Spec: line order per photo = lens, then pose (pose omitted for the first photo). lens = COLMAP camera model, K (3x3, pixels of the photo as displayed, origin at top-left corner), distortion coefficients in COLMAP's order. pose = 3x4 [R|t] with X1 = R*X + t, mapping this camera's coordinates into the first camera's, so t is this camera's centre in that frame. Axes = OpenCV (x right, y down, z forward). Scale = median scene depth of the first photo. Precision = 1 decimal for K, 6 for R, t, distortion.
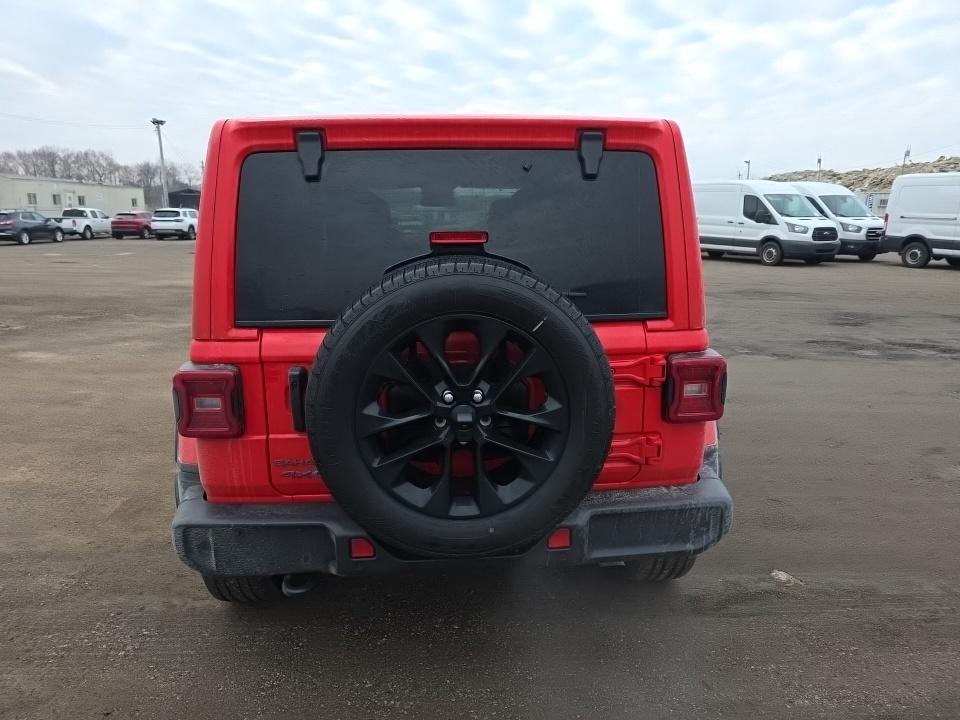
lens RADIAL K [[642.8, 0, 481.2], [0, 642.8, 365.9], [0, 0, 1]] dist [0.030978, -0.005995]
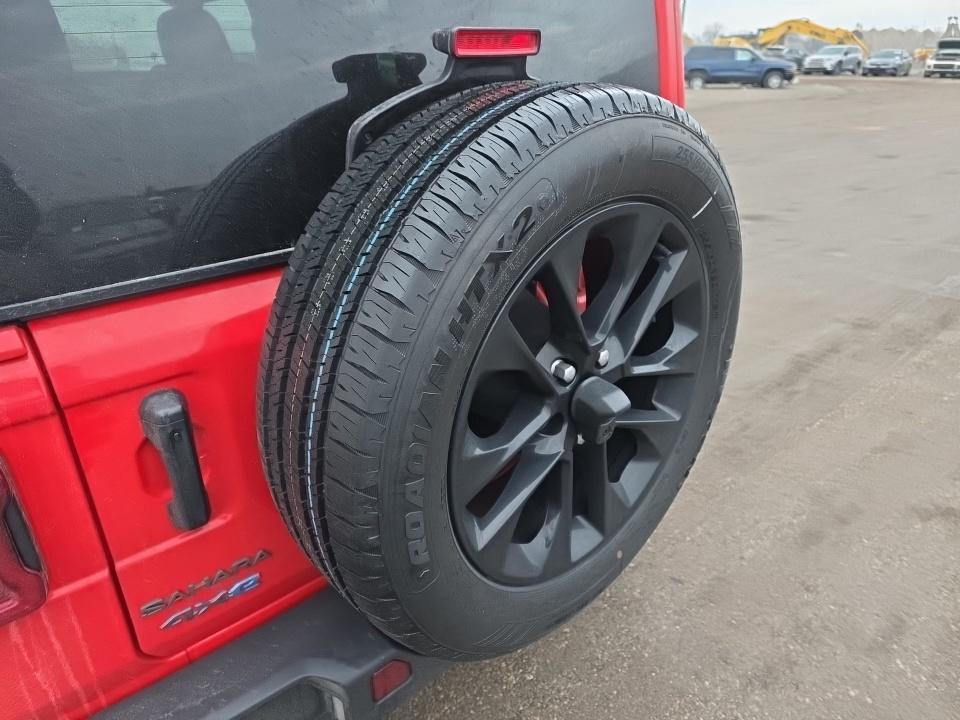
lens RADIAL K [[642.8, 0, 481.2], [0, 642.8, 365.9], [0, 0, 1]] dist [0.030978, -0.005995]
pose [[0.791901, -0.273716, 0.545868, -0.375469], [0.155150, 0.954766, 0.253673, -0.095563], [-0.590611, -0.116193, 0.798547, 0.602925]]
